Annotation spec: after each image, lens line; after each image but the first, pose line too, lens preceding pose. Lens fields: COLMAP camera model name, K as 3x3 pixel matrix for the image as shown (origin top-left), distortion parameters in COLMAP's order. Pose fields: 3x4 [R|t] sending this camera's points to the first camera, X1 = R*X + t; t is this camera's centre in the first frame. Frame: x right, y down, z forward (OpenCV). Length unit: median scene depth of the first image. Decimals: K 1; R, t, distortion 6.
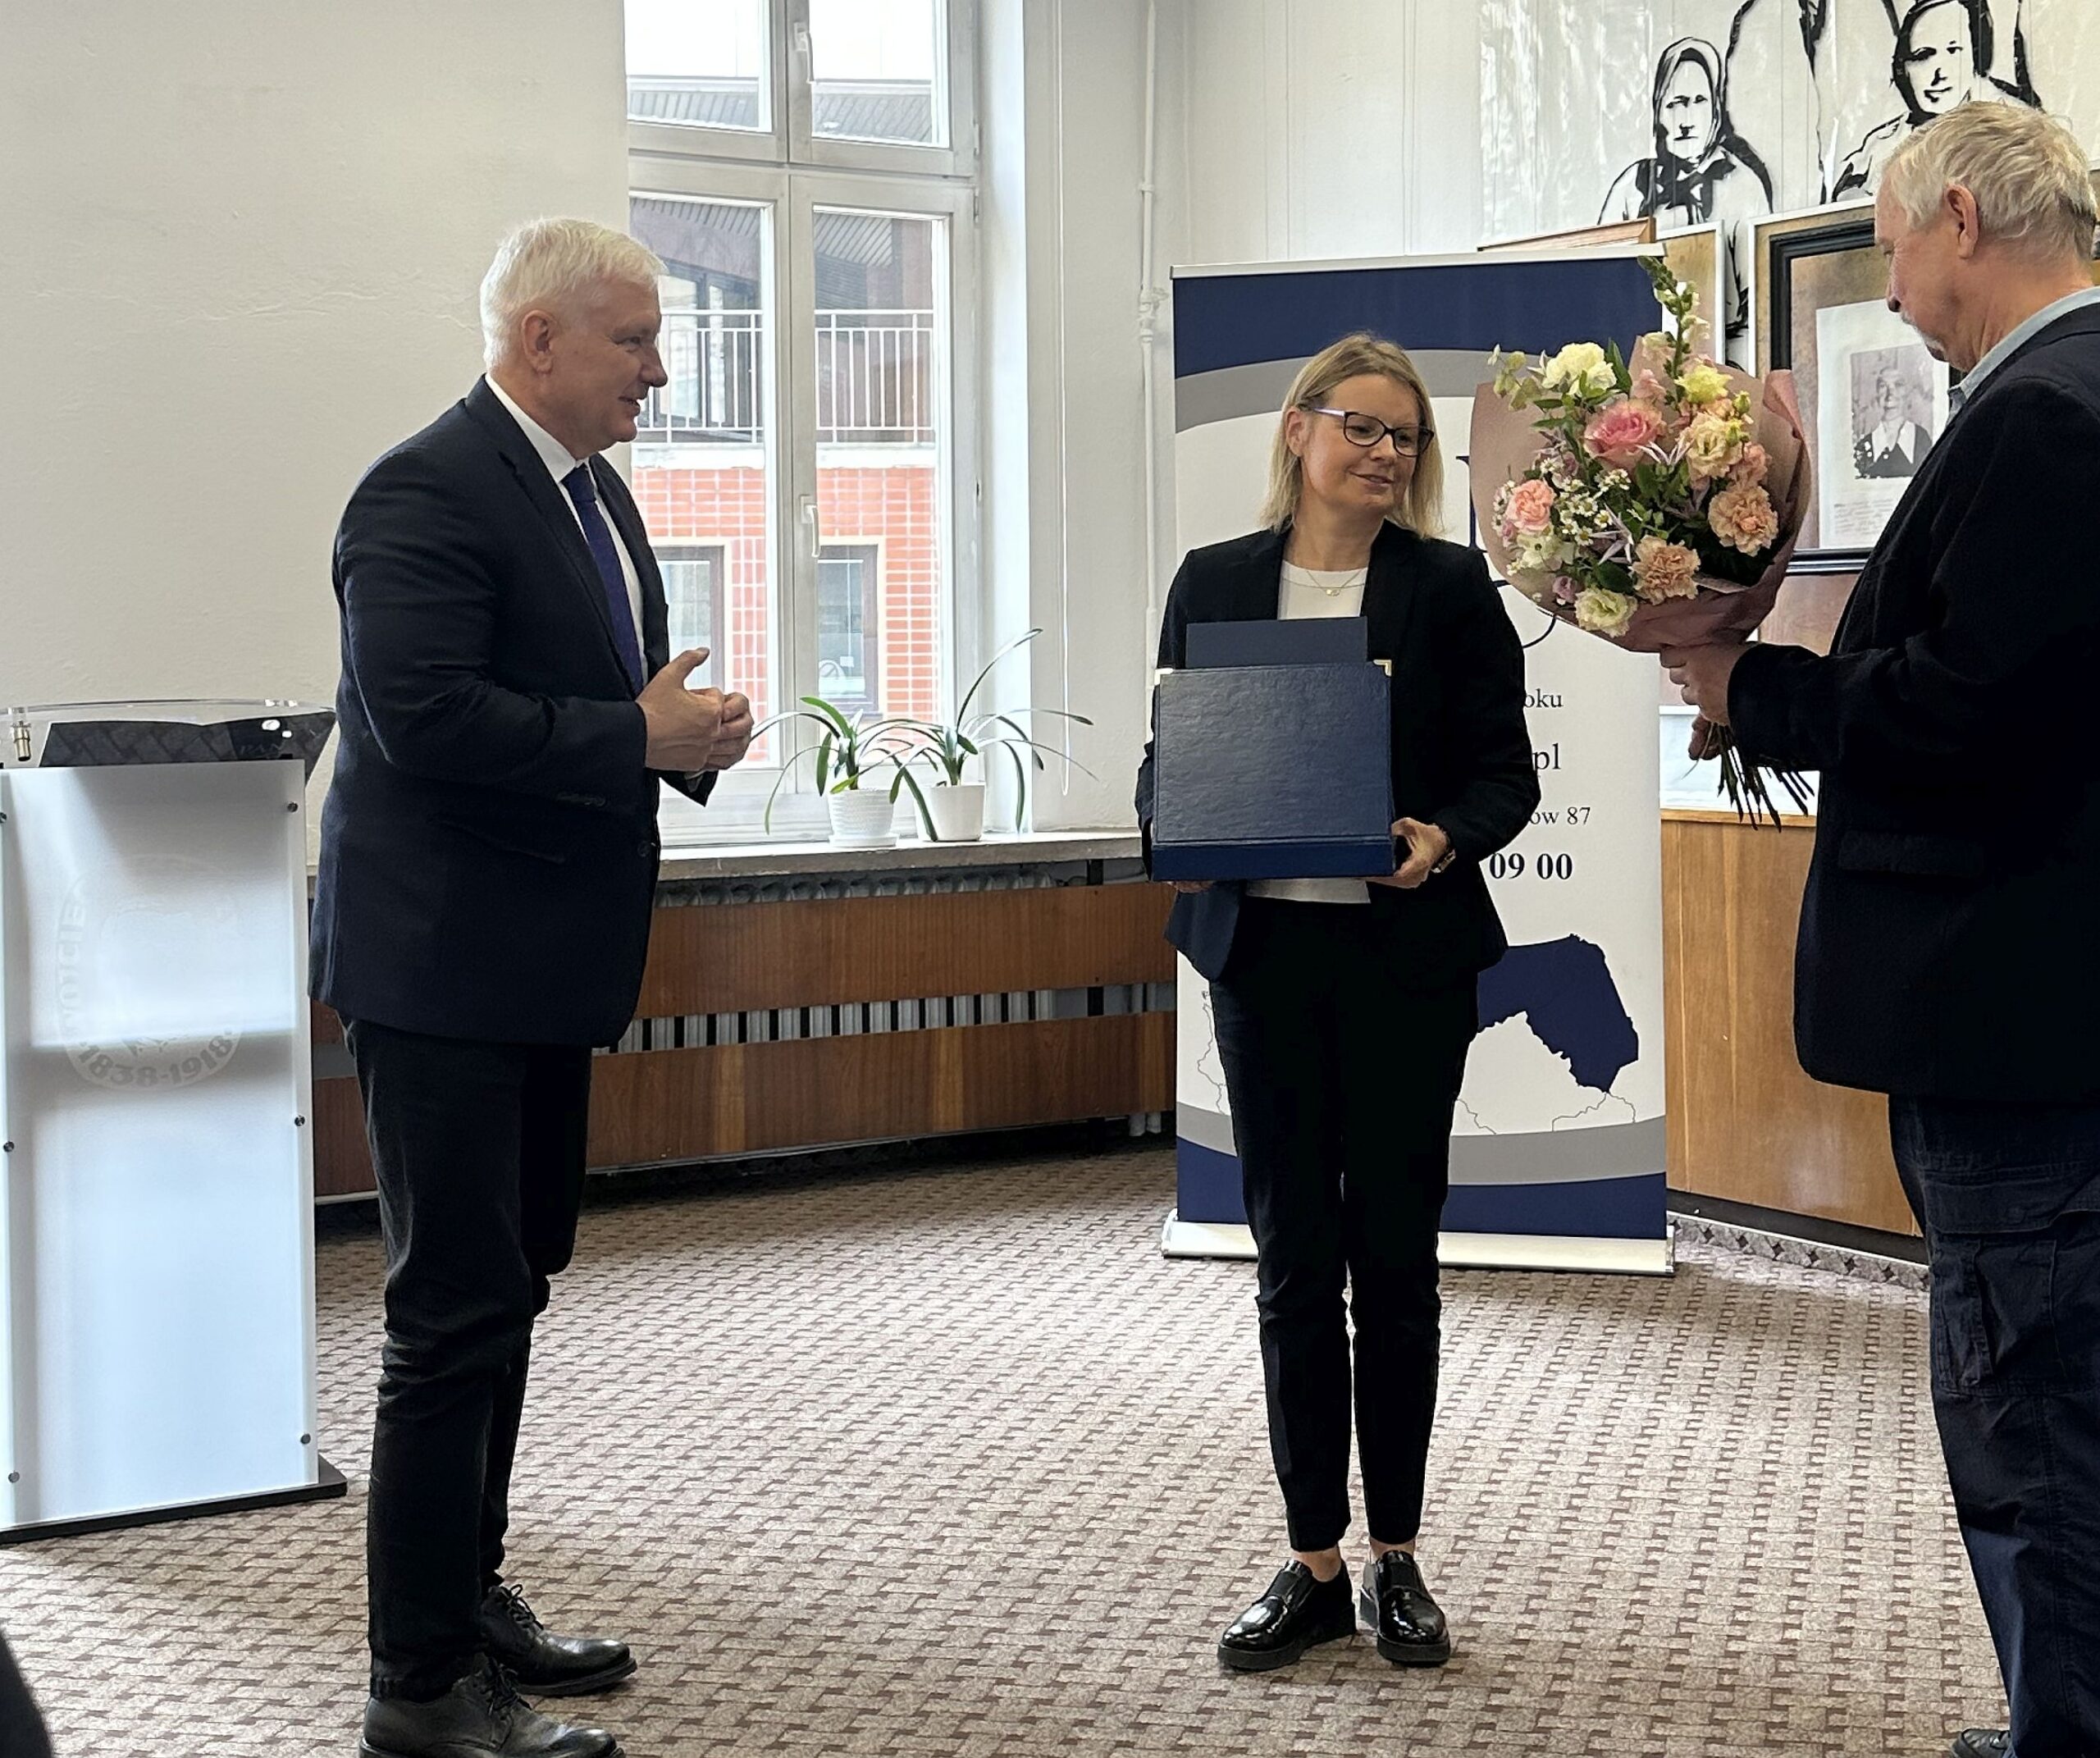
lens RADIAL K [[3259.1, 0, 897.9], [0, 3259.1, 699.4], [0, 0, 1]] dist [0.178512, -0.239262]
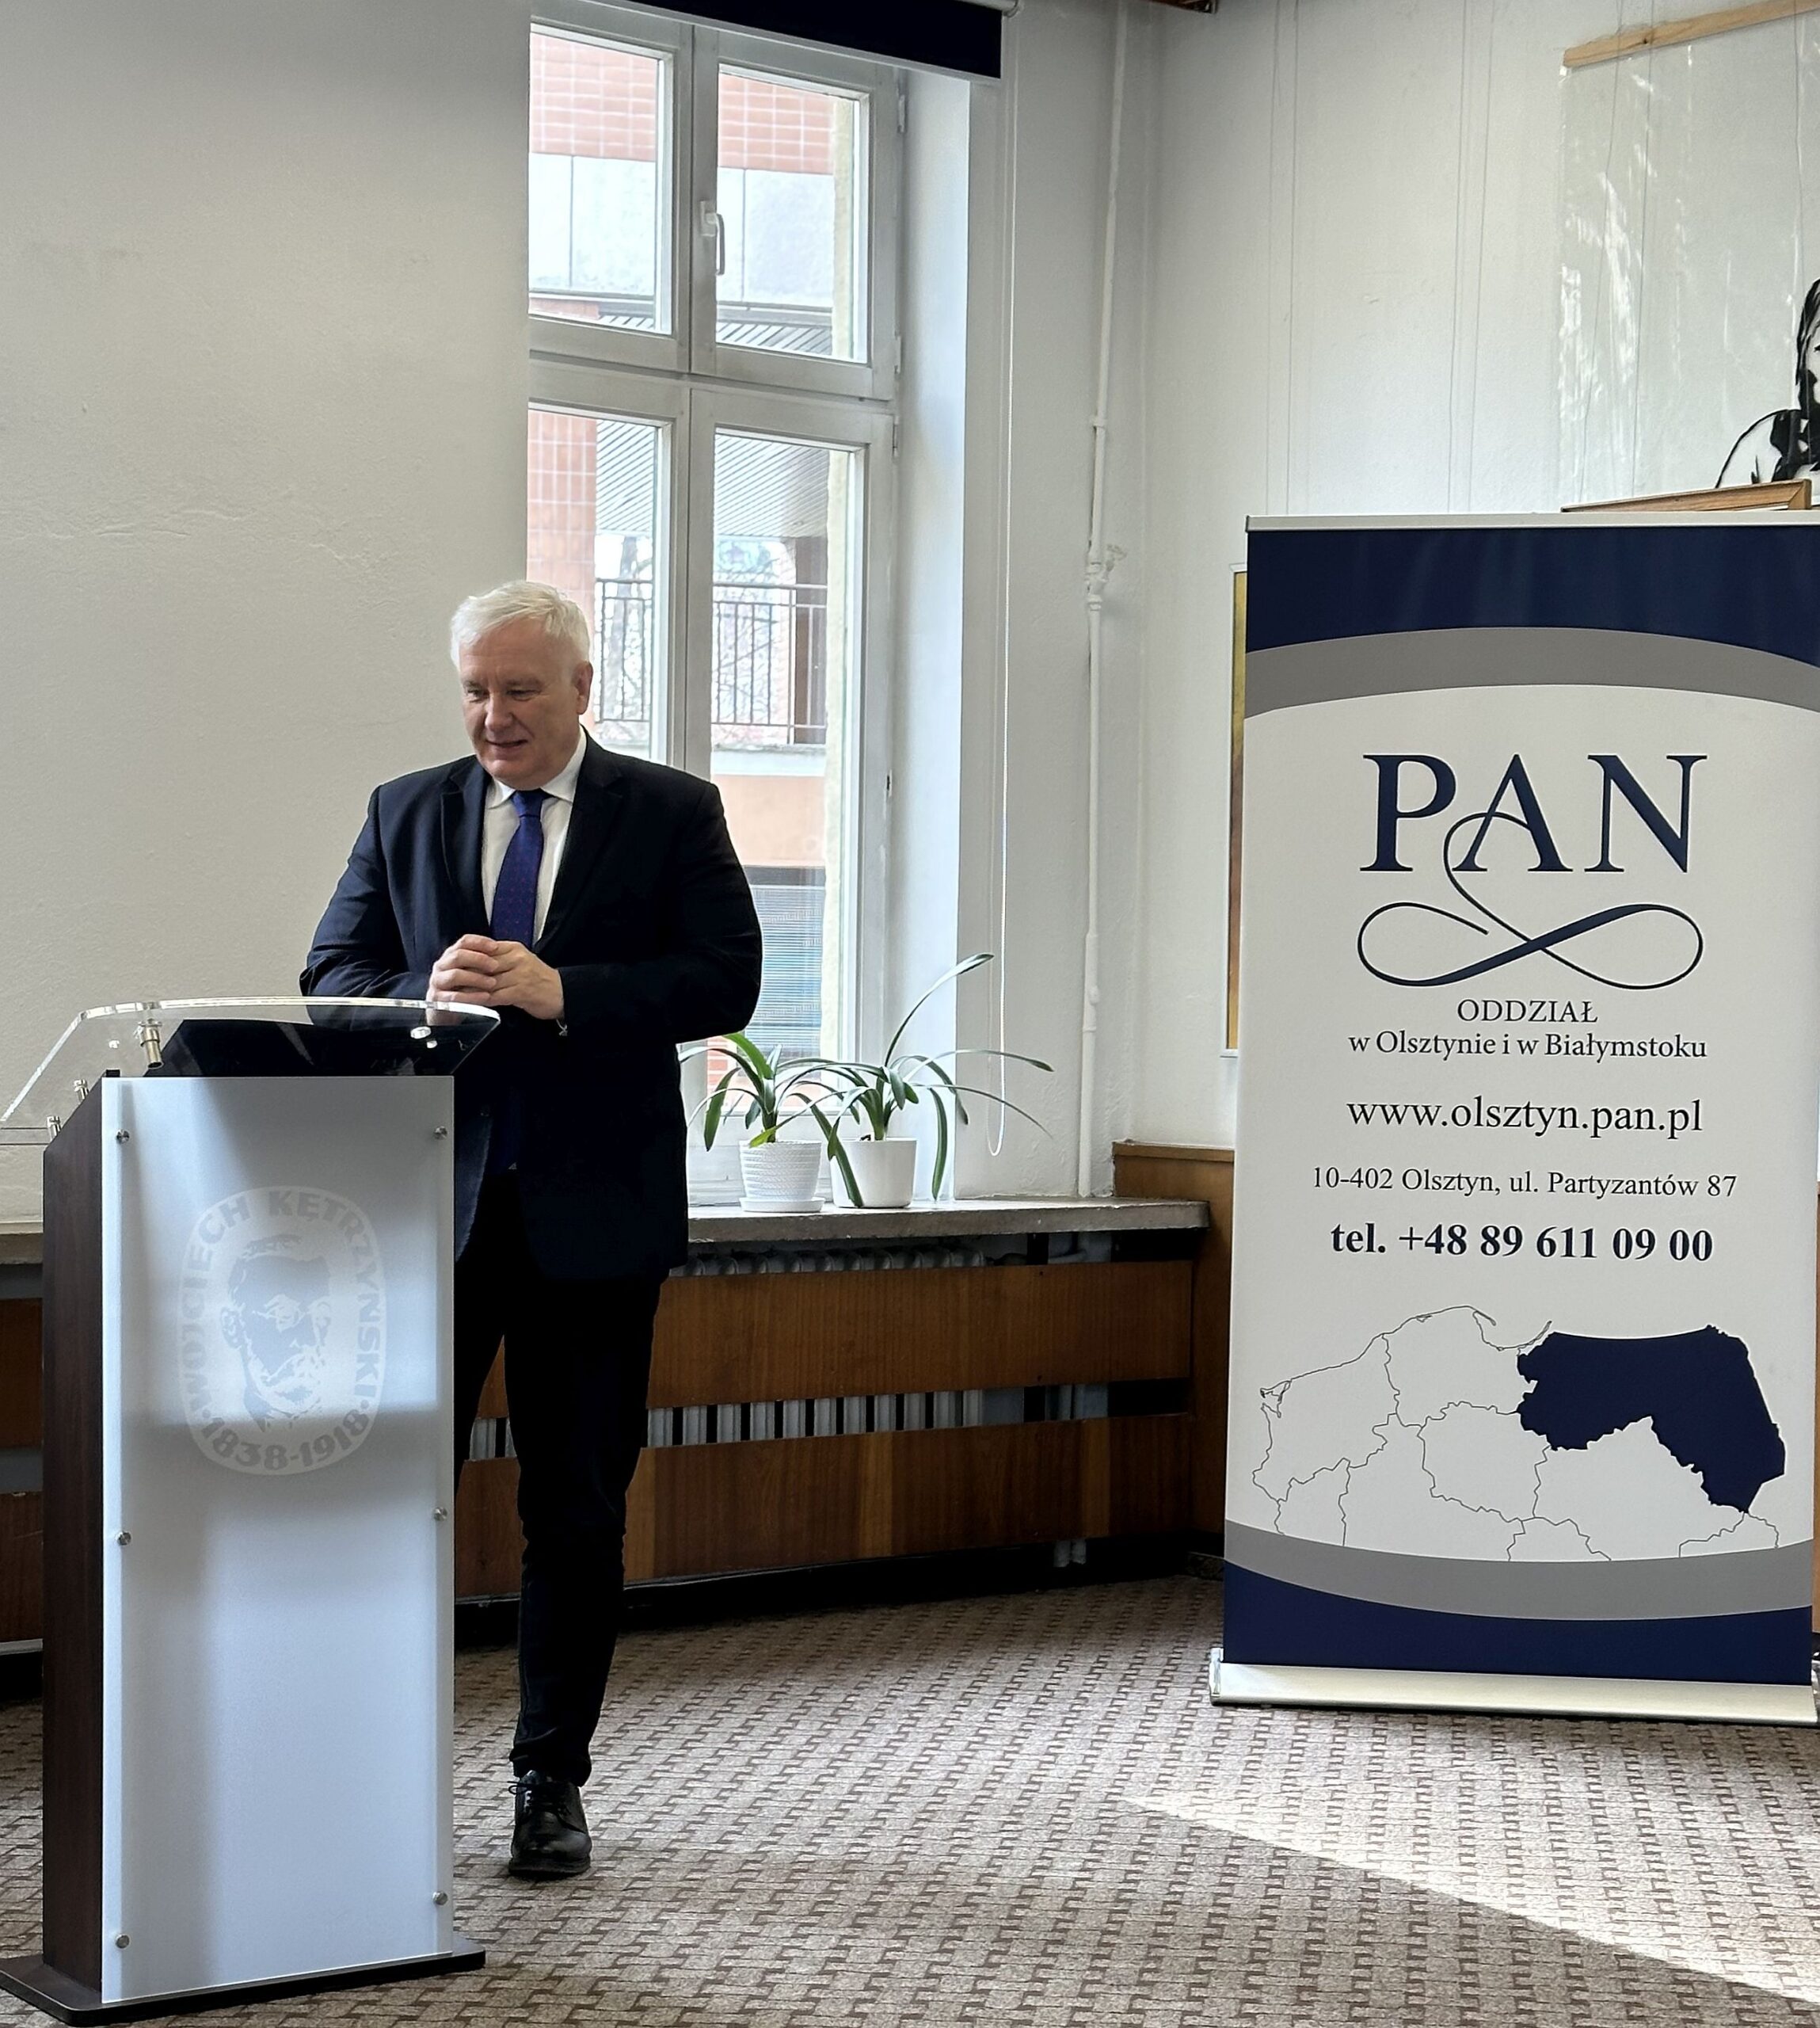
lens RADIAL K [[4019.5, 0, 782.9], [0, 4019.5, 1123.3], [0, 0, 1]] dist [0.183555, -0.251172]
pose [[0.992626, 0.021053, 0.119378, -0.144909], [-0.022930, 0.999634, 0.014367, 0.009066], [-0.119031, -0.016998, 0.992745, -0.007645]]
